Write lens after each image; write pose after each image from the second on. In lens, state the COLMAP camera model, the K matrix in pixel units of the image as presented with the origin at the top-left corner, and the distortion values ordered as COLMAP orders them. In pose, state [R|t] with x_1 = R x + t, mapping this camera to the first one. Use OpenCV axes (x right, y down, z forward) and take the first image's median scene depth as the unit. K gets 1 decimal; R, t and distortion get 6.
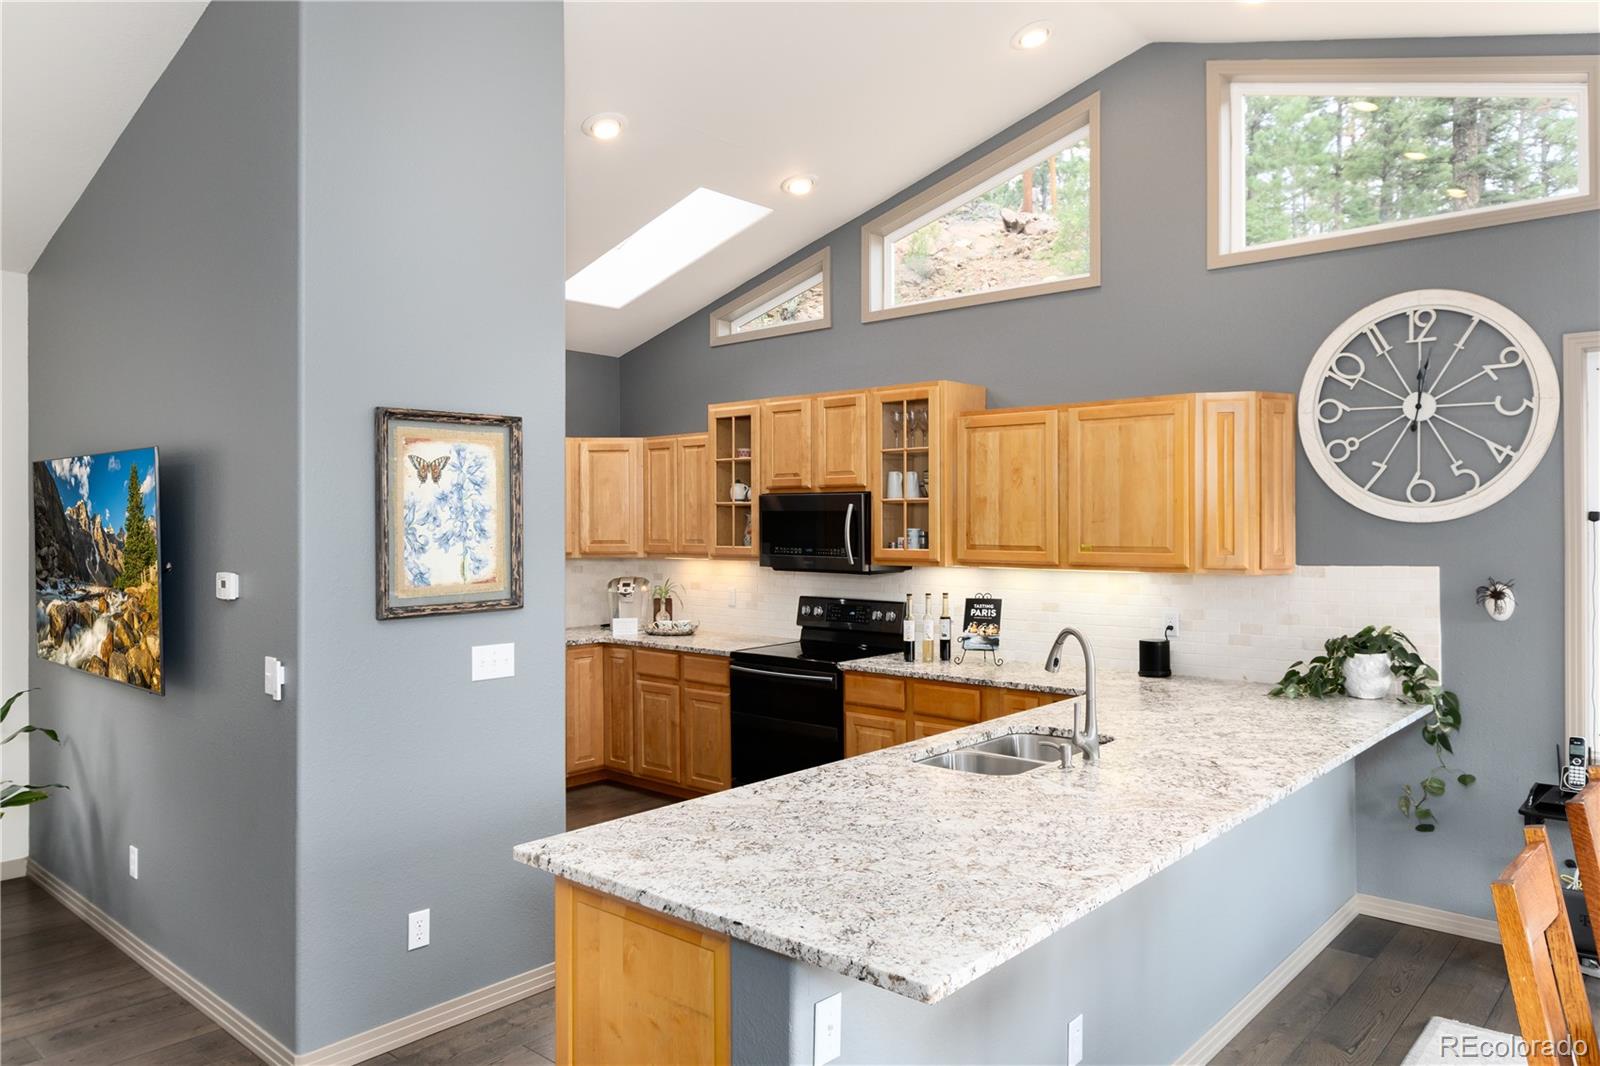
lens RADIAL K [[1091.0, 0, 817.4], [0, 1091.0, 515.6], [0, 0, 1]] dist [0.003902, 0.000941]
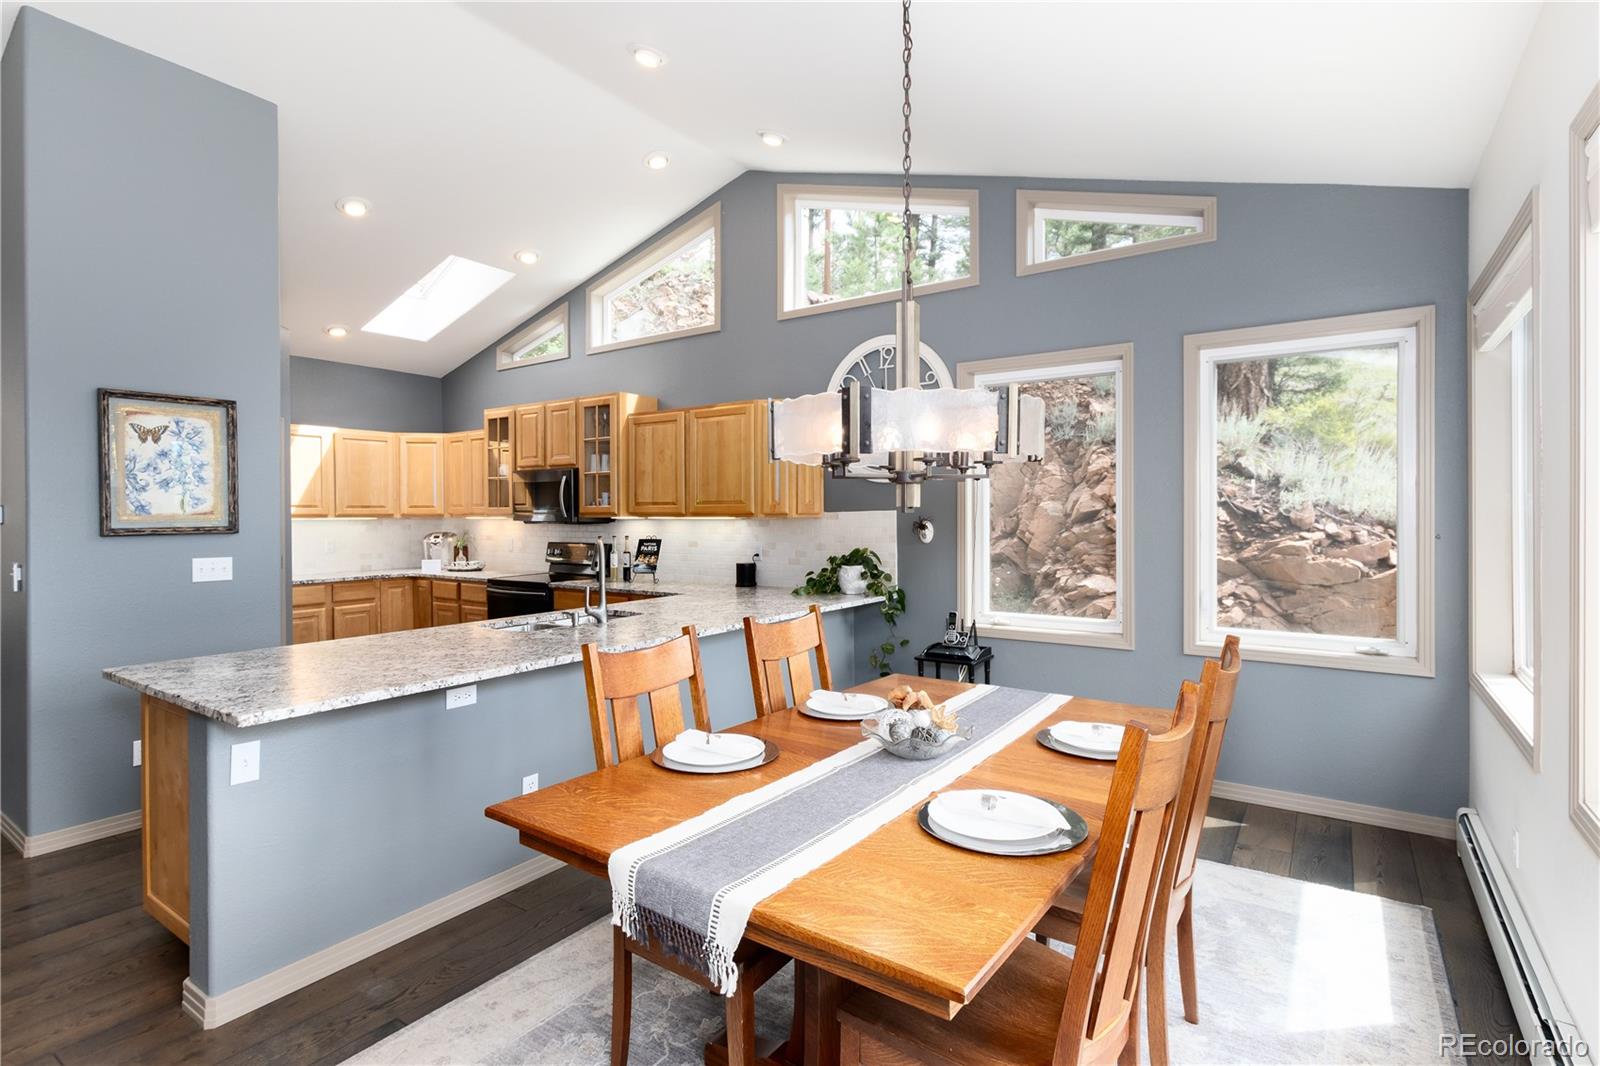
lens RADIAL K [[771.2, 0, 817.7], [0, 771.2, 520.0], [0, 0, 1]] dist [-0.000825, 0.000733]
pose [[0.992495, -0.001116, 0.122282, 0.254396], [-0.000287, 0.999934, 0.011458, 0.038198], [-0.122287, -0.011407, 0.992429, -0.076553]]
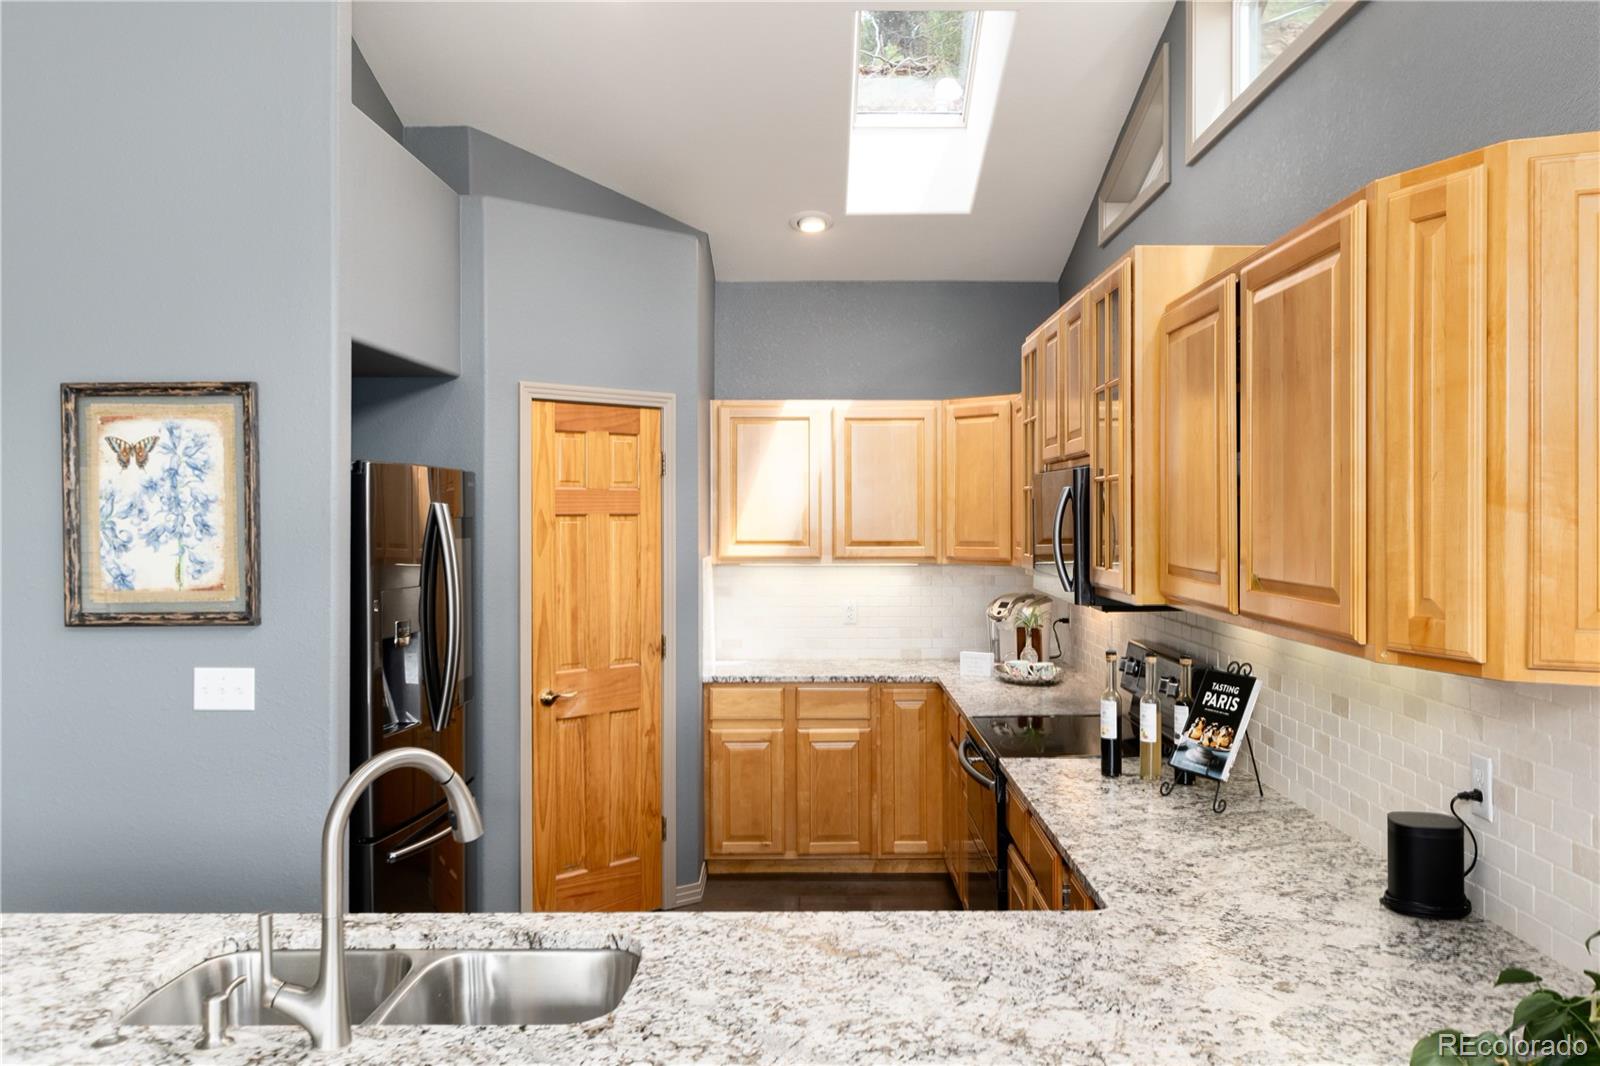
lens RADIAL K [[1265.7, 0, 814.0], [0, 1265.7, 520.6], [0, 0, 1]] dist [0.003177, -0.000319]
pose [[0.653373, 0.007566, -0.756998, 0.470842], [0.001246, 0.999938, 0.011070, 0.000055], [0.757035, -0.008176, 0.653323, 0.488227]]
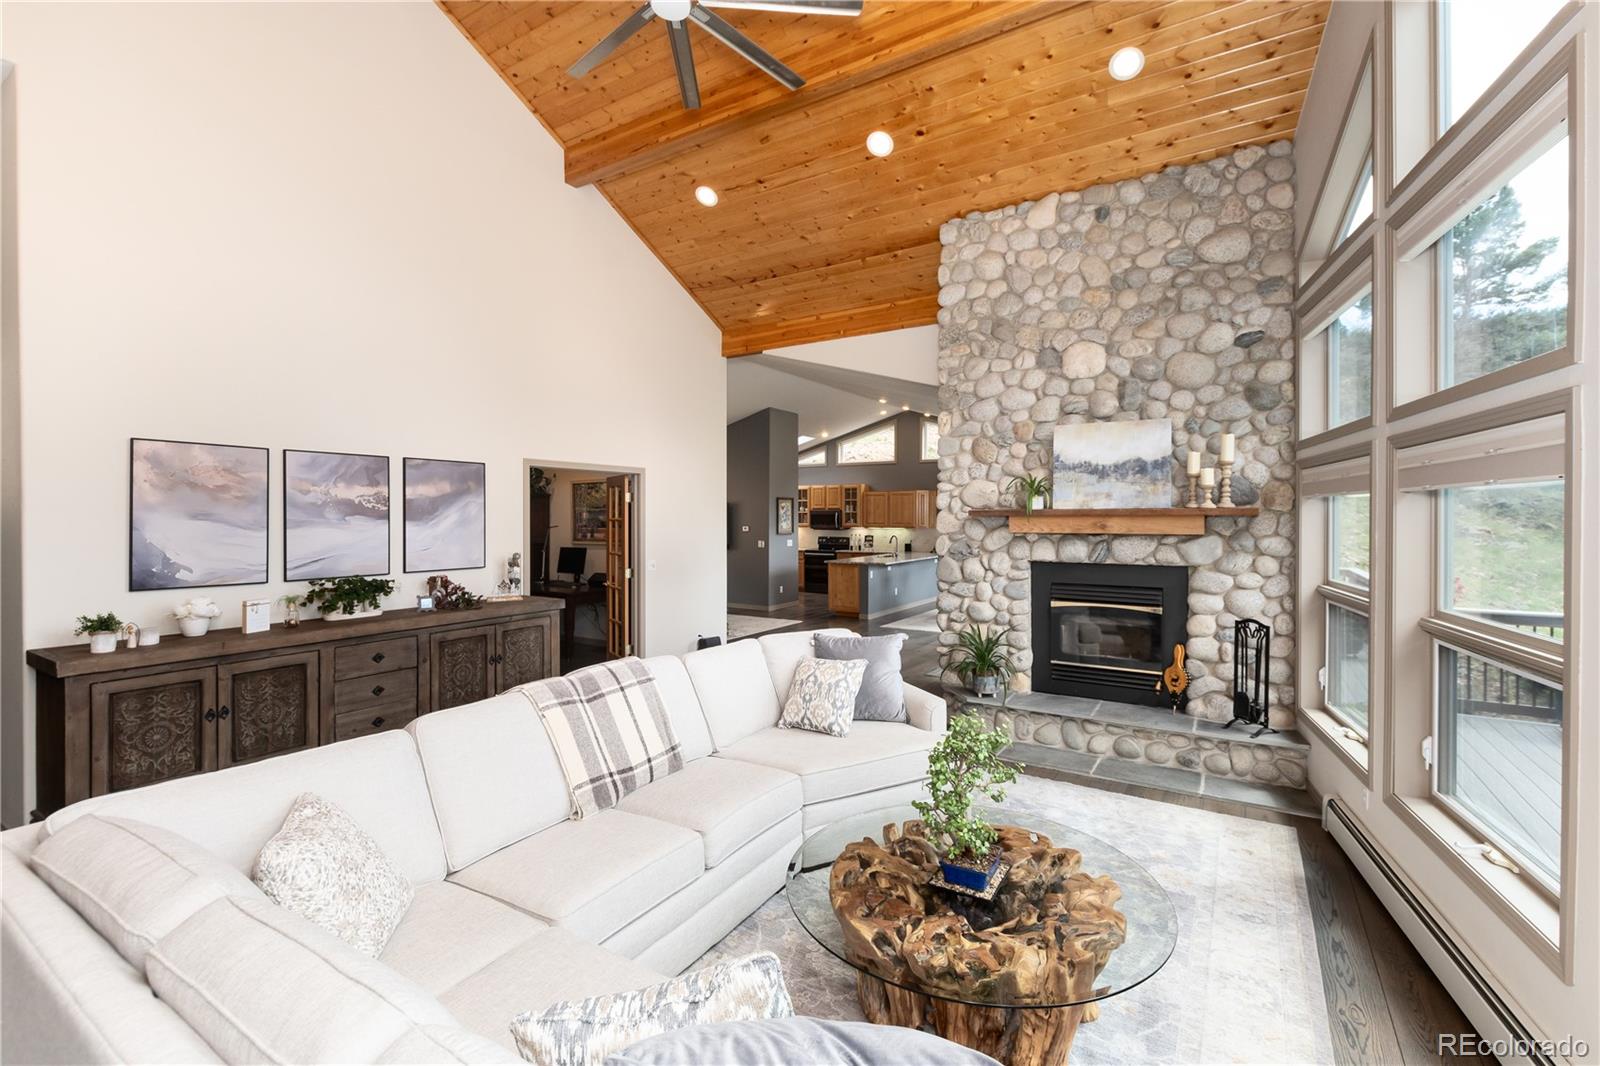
lens RADIAL K [[694.8, 0, 817.3], [0, 694.8, 520.3], [0, 0, 1]] dist [0.001660, -0.000481]
pose [[0.986521, 0.000876, 0.163633, -0.493190], [-0.002676, 0.999938, 0.010780, -0.011647], [-0.163614, -0.011073, 0.986462, -1.645508]]
